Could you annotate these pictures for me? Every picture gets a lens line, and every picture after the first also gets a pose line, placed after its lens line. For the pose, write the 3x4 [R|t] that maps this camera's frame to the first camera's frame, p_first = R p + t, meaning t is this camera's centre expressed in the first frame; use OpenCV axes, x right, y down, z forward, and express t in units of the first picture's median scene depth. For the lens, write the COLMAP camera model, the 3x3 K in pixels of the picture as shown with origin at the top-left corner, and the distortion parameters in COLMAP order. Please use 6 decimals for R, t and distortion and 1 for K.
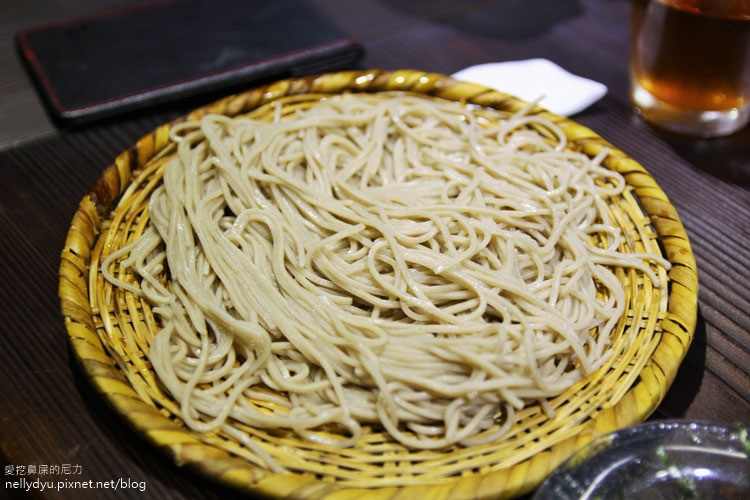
lens RADIAL K [[1114.2, 0, 376.0], [0, 1114.2, 244.9], [0, 0, 1]] dist [-0.074551, 0.000000]
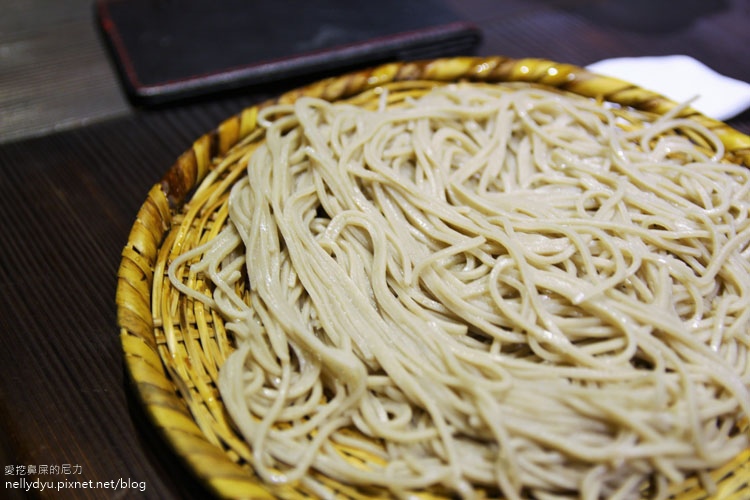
lens RADIAL K [[1114.2, 0, 375.1], [0, 1114.2, 253.0], [0, 0, 1]] dist [-0.074551, 0.000000]
pose [[0.995774, 0.058108, -0.071120, -0.032775], [-0.057783, 0.998307, 0.006622, -0.007487], [0.071384, -0.002485, 0.997446, 0.172832]]
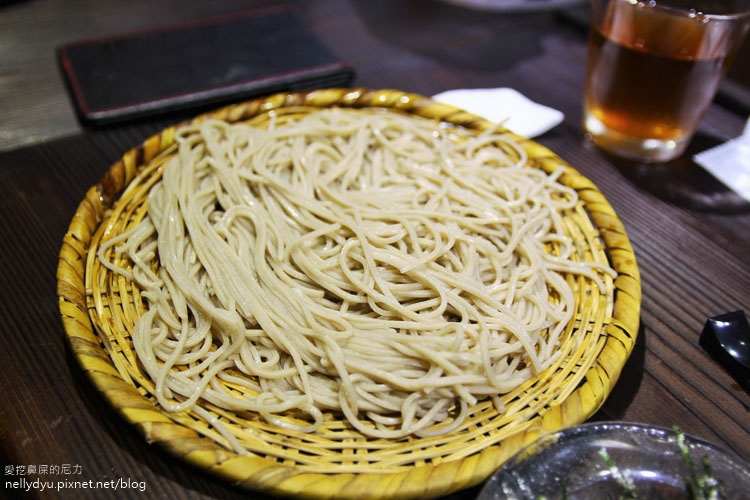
lens RADIAL K [[861.2, 0, 372.9], [0, 861.2, 252.3], [0, 0, 1]] dist [-0.082110, 0.000000]
pose [[0.998863, 0.047628, 0.002244, 0.021690], [-0.047655, 0.998764, 0.014104, -0.004342], [-0.001569, -0.014194, 0.999898, 0.156284]]
